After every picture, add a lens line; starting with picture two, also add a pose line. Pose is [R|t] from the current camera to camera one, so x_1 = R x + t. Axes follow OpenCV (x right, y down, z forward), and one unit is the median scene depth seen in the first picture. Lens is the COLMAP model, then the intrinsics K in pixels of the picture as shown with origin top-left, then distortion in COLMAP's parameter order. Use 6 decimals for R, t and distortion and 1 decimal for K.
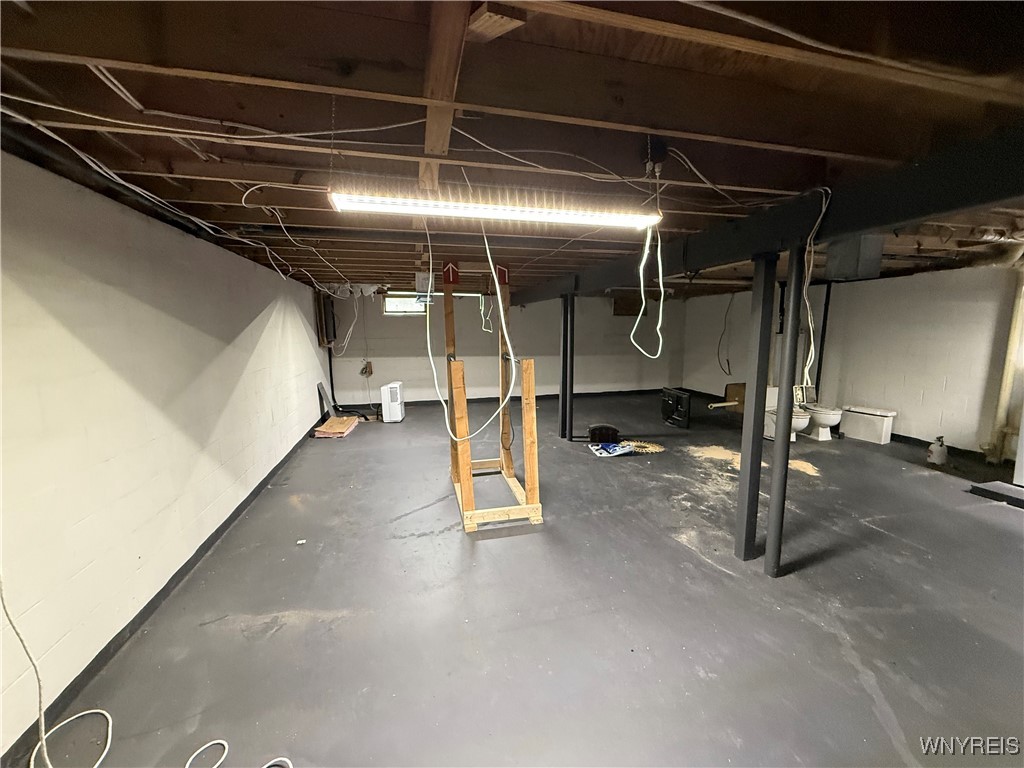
lens RADIAL K [[406.1, 0, 508.7], [0, 406.1, 387.0], [0, 0, 1]] dist [0.001134, 0.000020]
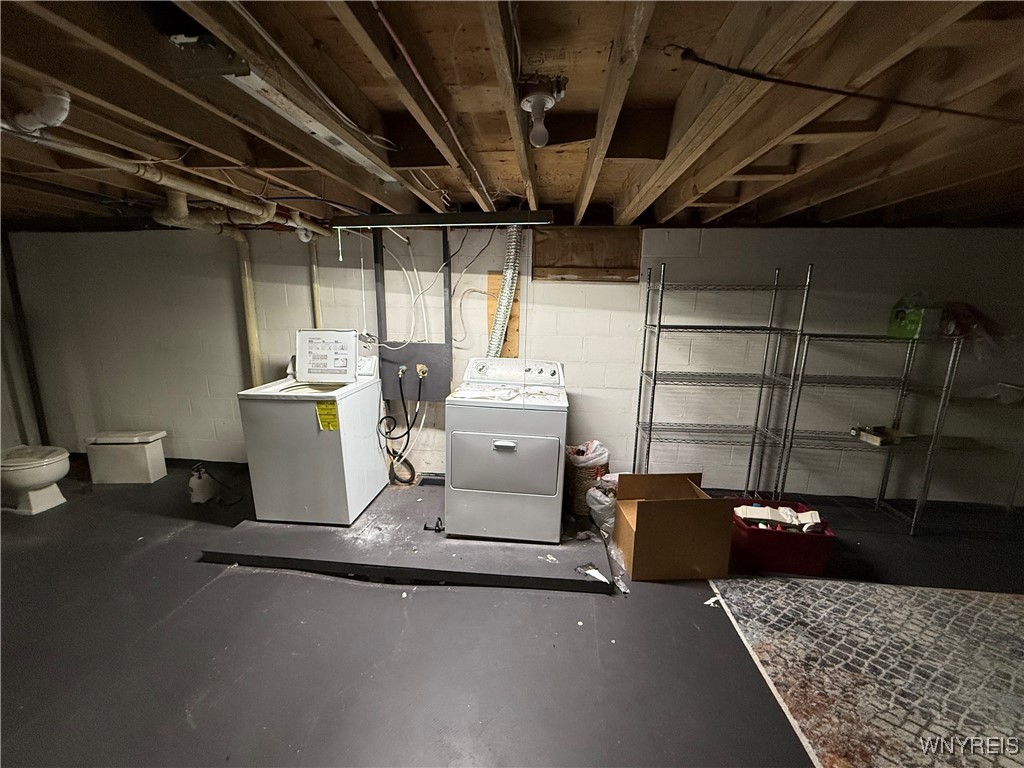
lens RADIAL K [[406.1, 0, 508.7], [0, 406.1, 387.0], [0, 0, 1]] dist [0.001134, 0.000020]
pose [[0.327469, -0.186061, 0.926361, 0.501353], [0.109669, 0.981278, 0.158323, -0.060949], [-0.938476, 0.049747, 0.341743, 0.181198]]
